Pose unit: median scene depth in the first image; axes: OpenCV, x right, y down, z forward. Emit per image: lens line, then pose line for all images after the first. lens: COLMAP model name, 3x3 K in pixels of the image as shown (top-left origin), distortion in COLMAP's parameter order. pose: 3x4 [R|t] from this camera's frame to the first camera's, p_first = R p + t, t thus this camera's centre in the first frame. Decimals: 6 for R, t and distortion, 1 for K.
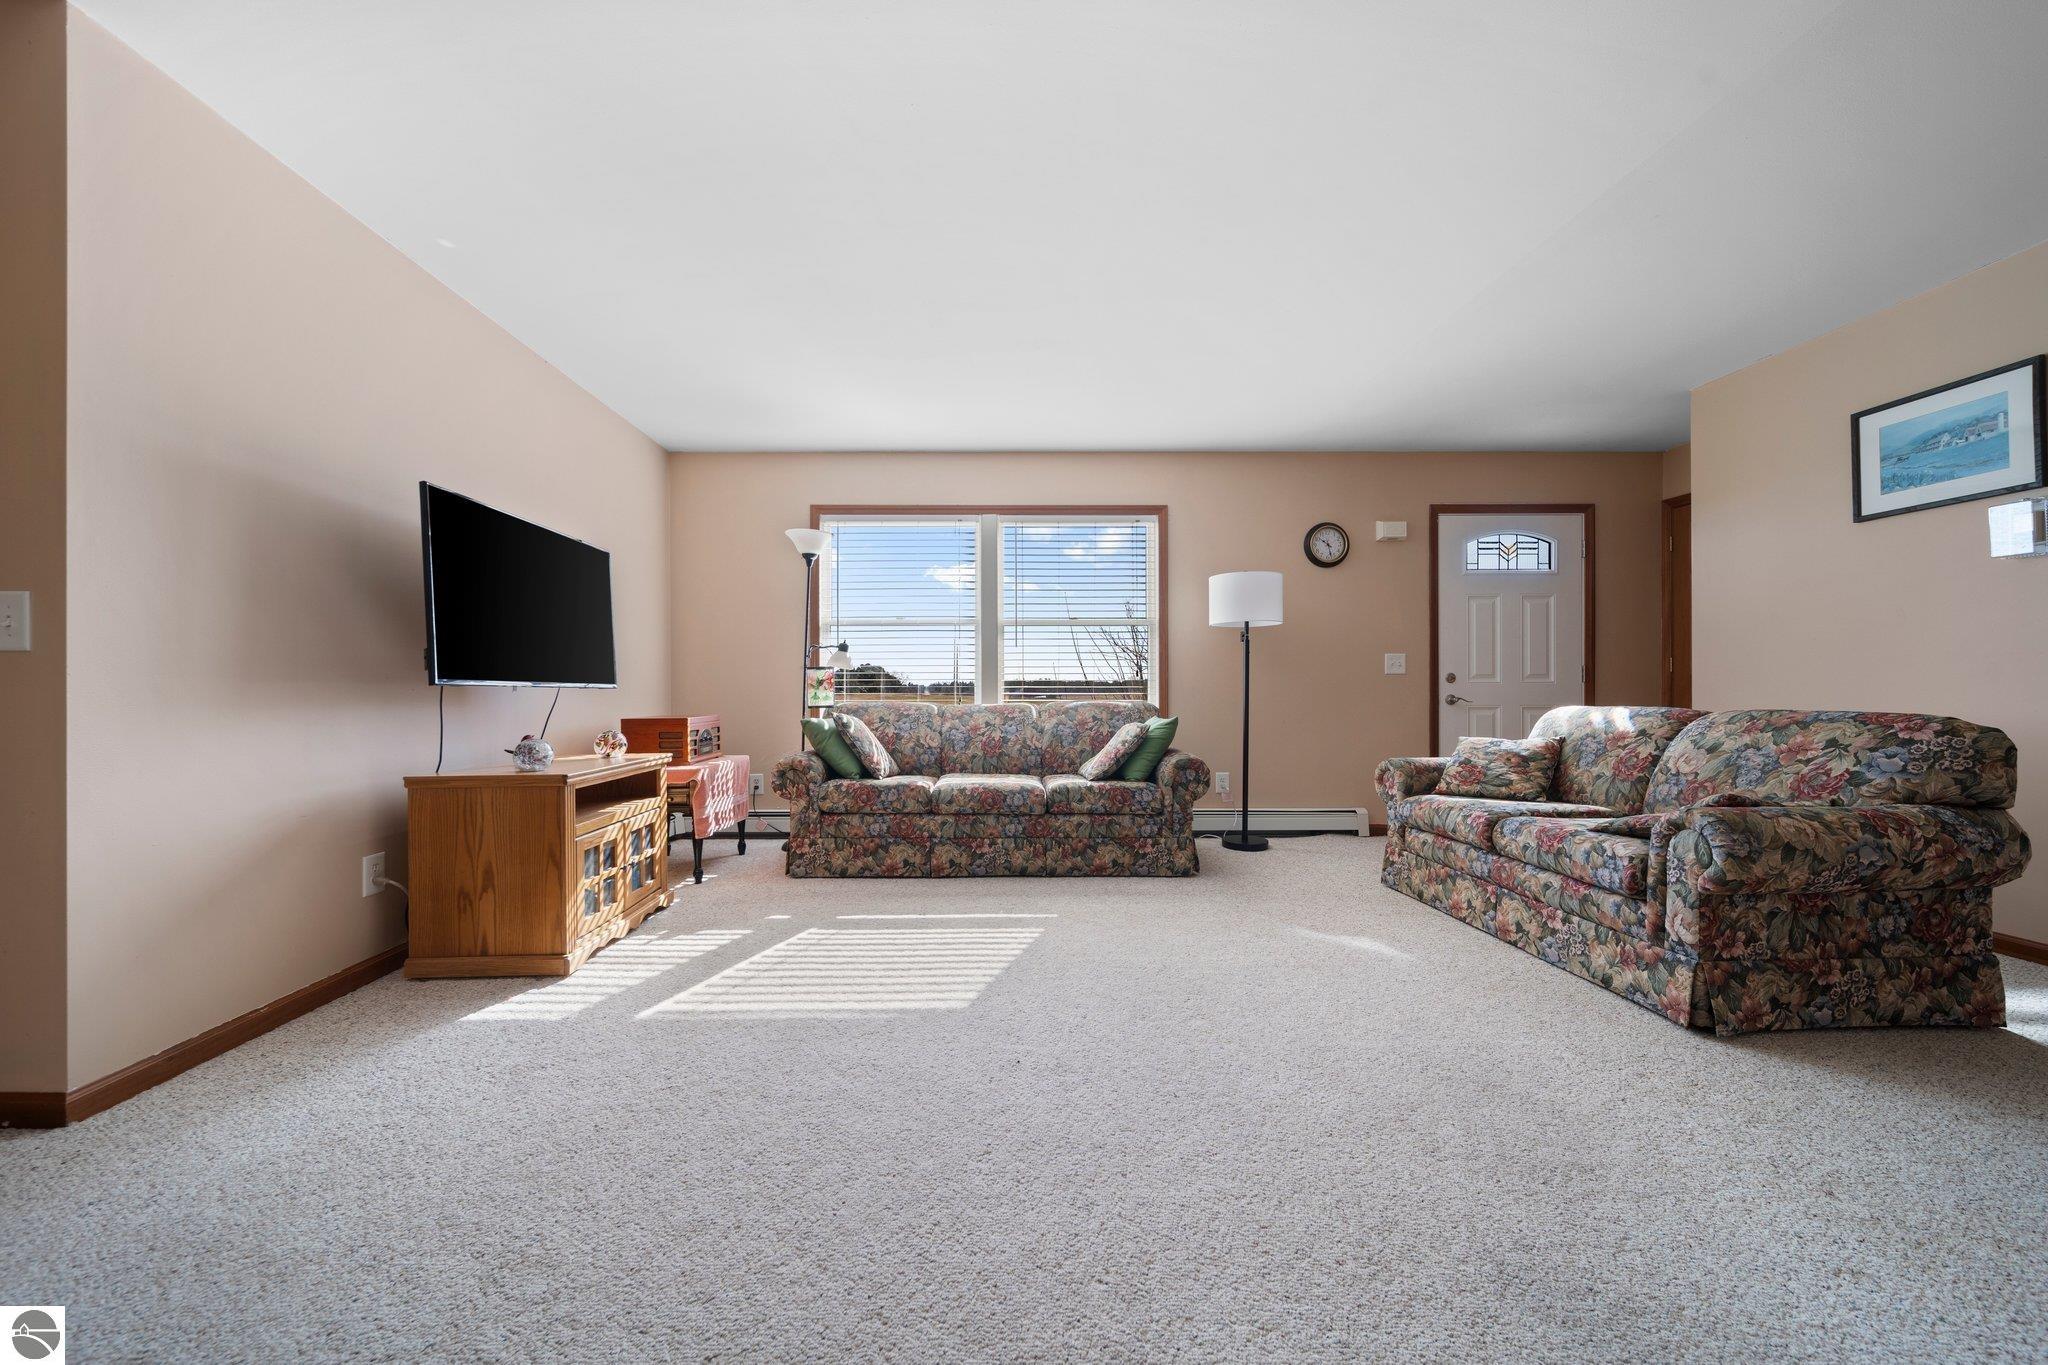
lens RADIAL K [[725.6, 0, 976.1], [0, 725.6, 691.9], [0, 0, 1]] dist [0.000740, -0.001199]
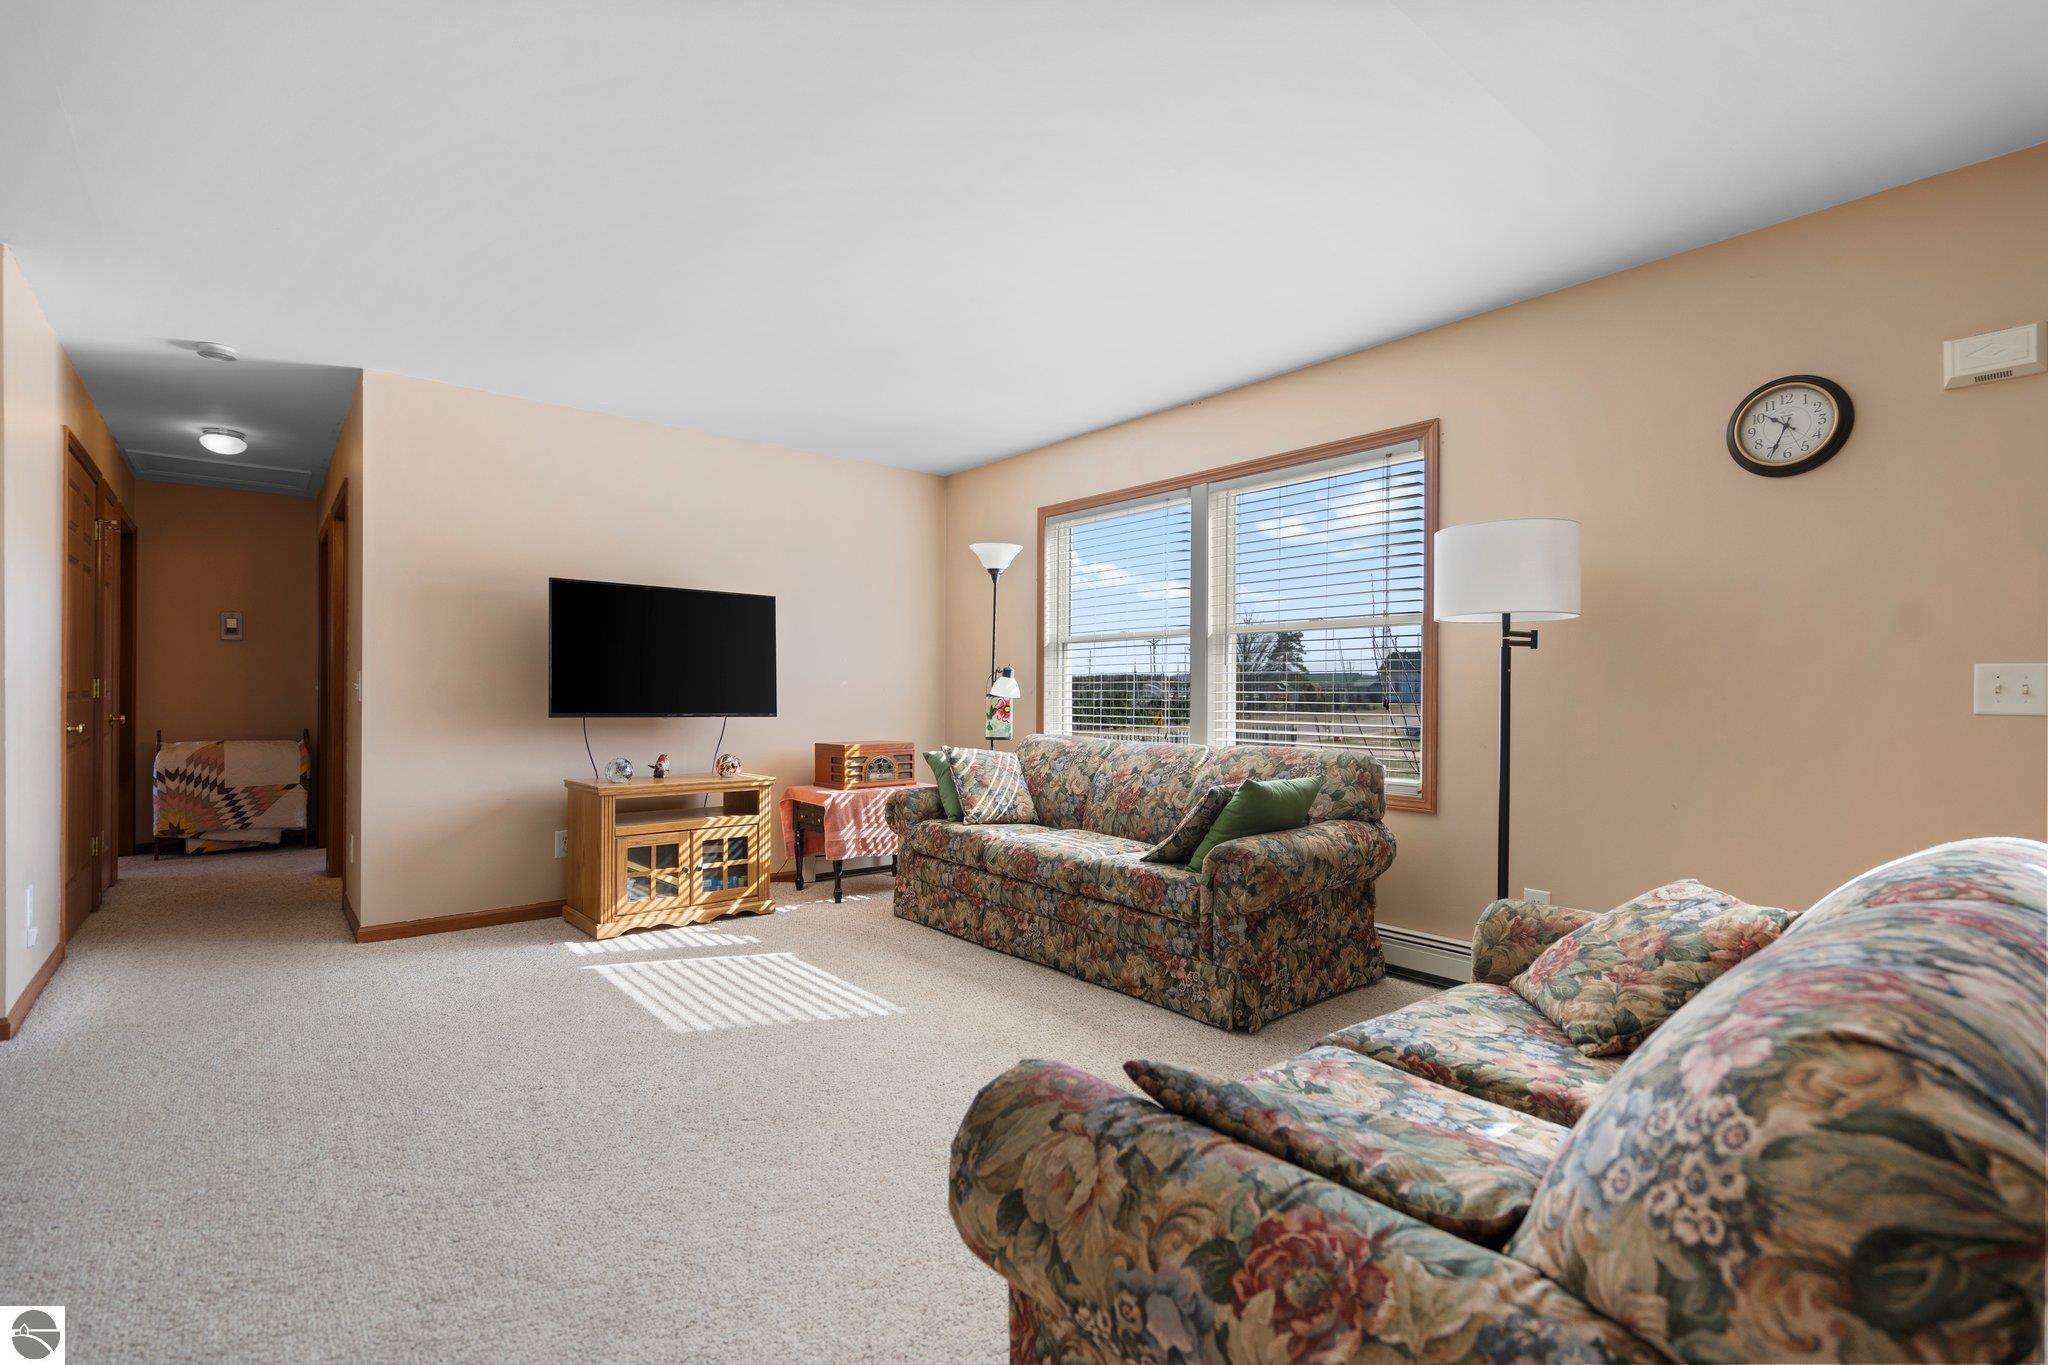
lens RADIAL K [[909.1, 0, 1004.3], [0, 909.1, 696.1], [0, 0, 1]] dist [-0.001725, 0.000528]
pose [[0.640807, 0.006192, -0.767677, 0.774572], [-0.008521, 0.999963, 0.000953, -0.038771], [0.767655, 0.005930, 0.640836, 0.337011]]
